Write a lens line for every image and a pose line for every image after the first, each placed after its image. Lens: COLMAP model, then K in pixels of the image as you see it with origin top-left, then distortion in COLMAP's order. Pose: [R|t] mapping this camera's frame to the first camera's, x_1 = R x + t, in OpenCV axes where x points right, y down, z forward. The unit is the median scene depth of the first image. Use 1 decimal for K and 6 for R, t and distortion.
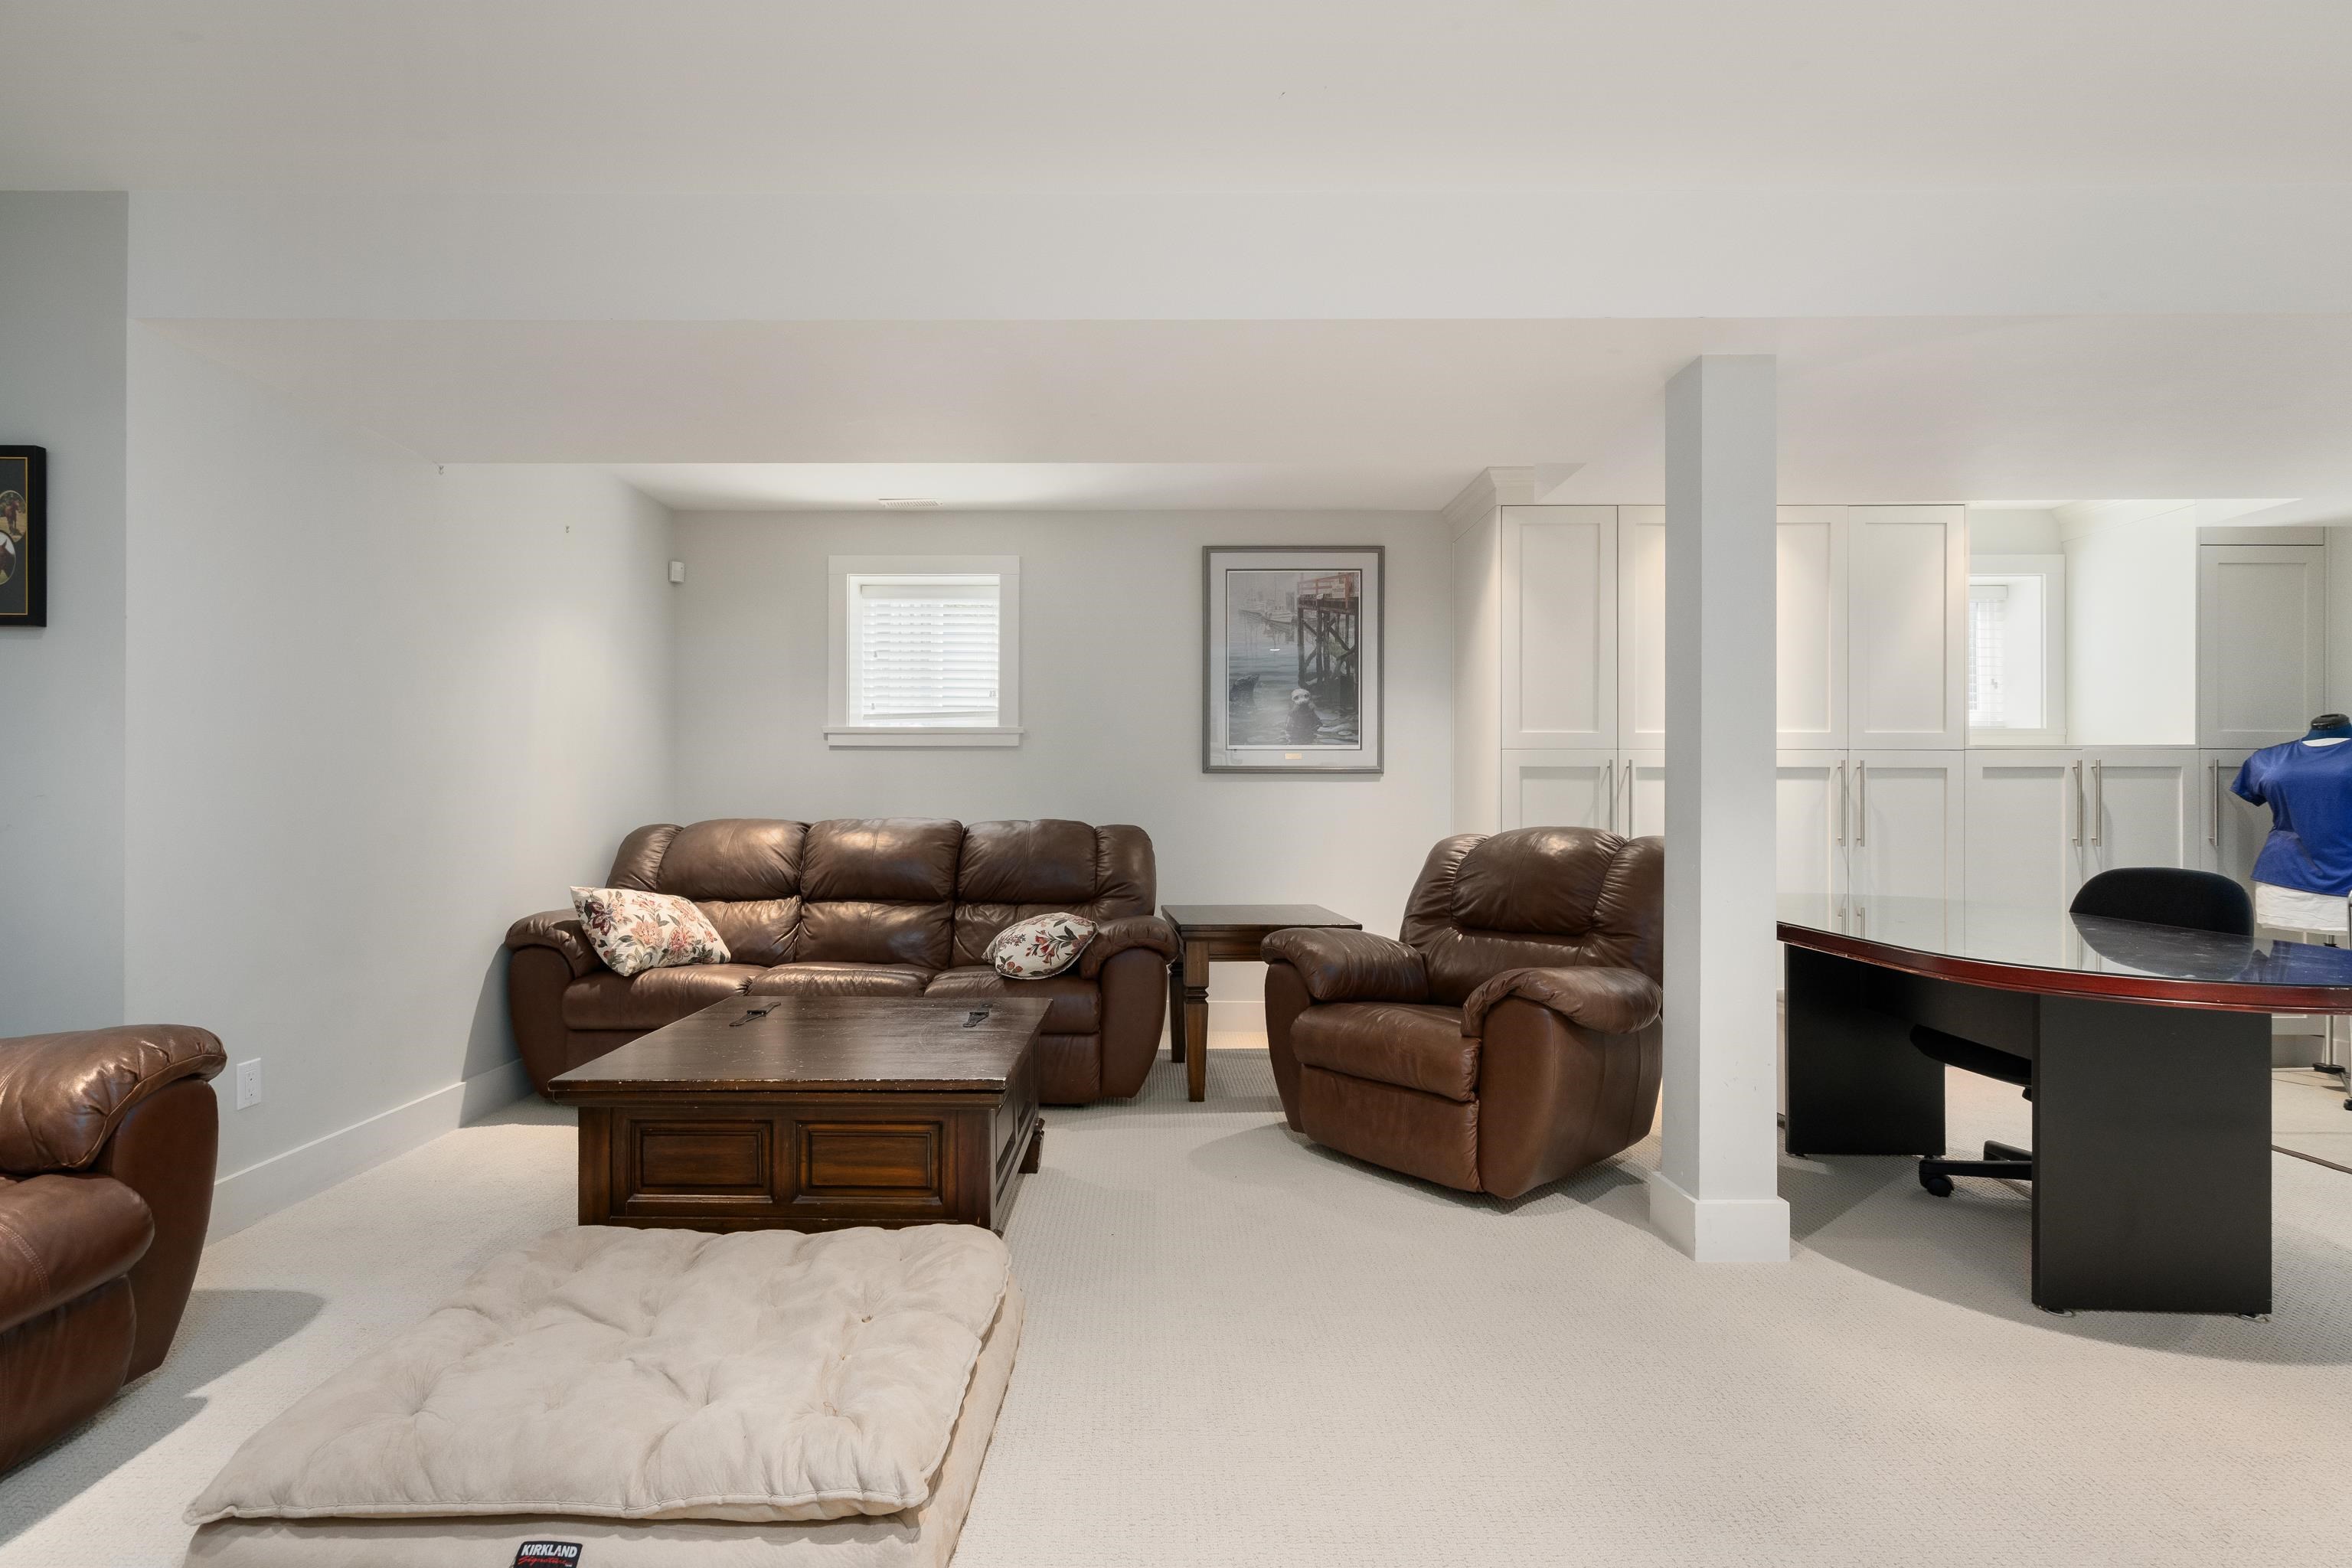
lens RADIAL K [[1149.0, 0, 1168.8], [0, 1149.0, 784.4], [0, 0, 1]] dist [0.005447, -0.000046]
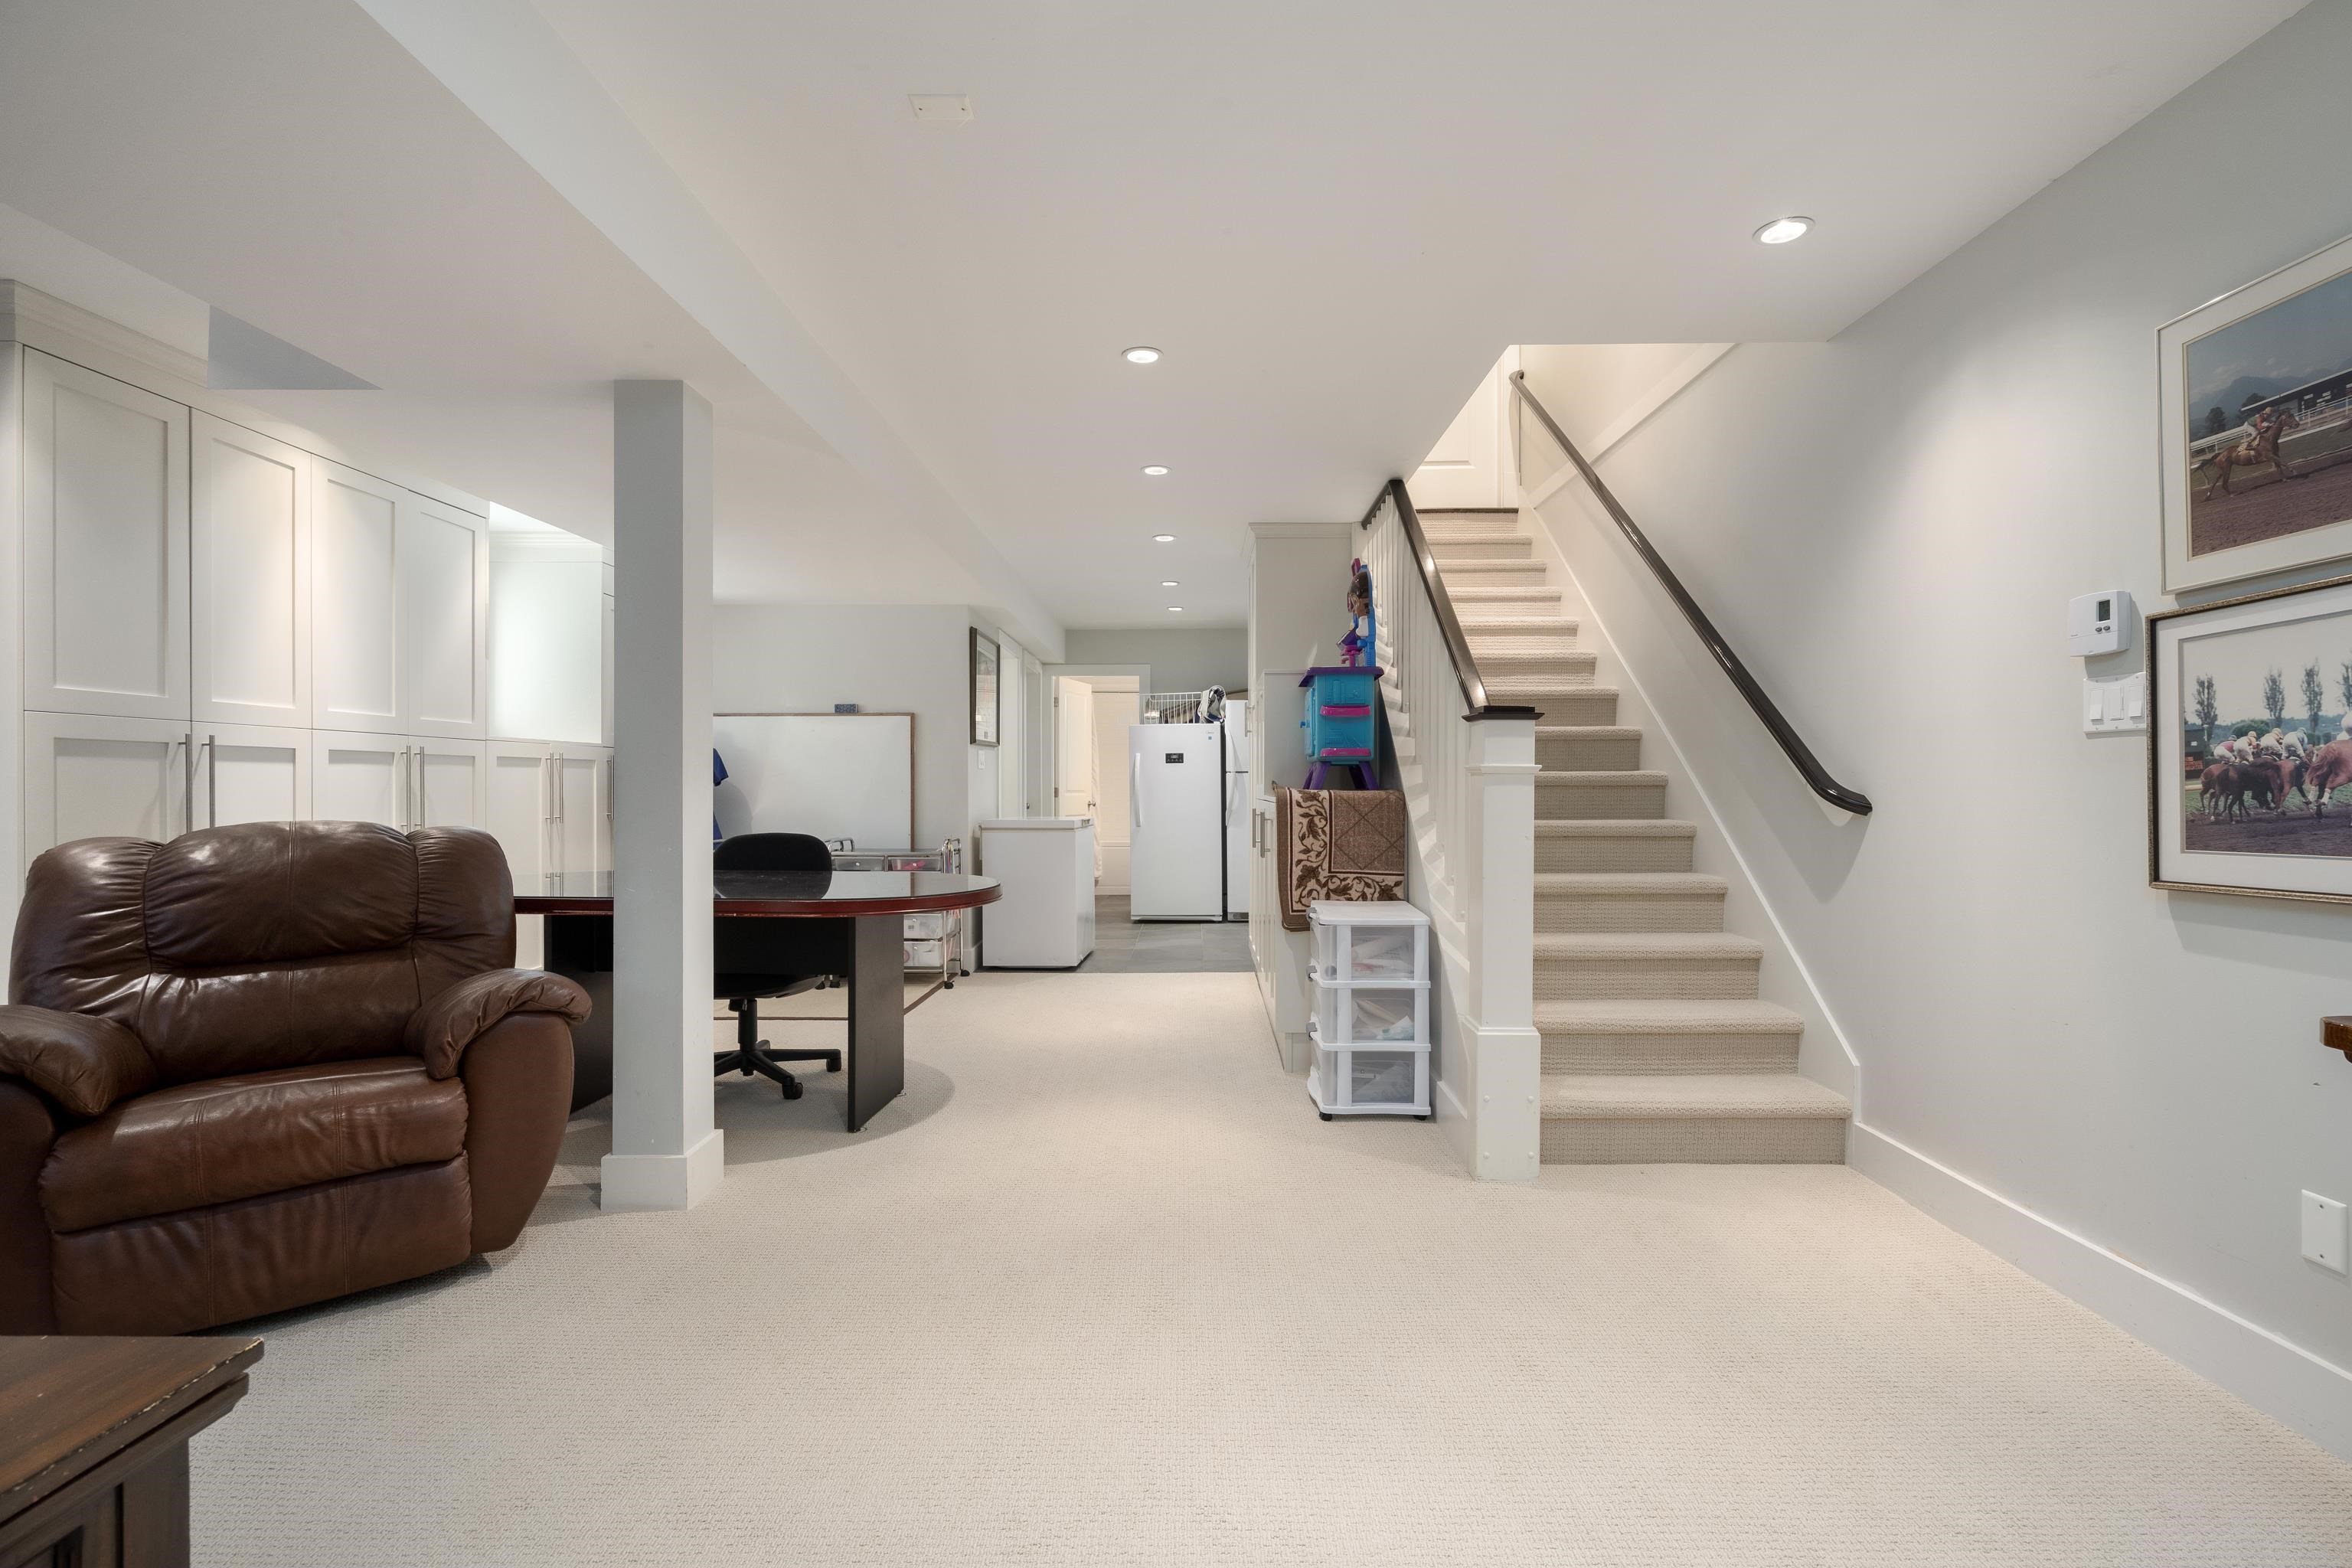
lens RADIAL K [[1068.0, 0, 1180.4], [0, 1068.0, 779.8], [0, 0, 1]] dist [-0.002689, 0.001385]
pose [[-0.006512, 0.003613, 0.999972, -0.338901], [-0.011380, 0.999928, -0.003687, 0.004283], [-0.999914, -0.011403, -0.006470, 0.337321]]
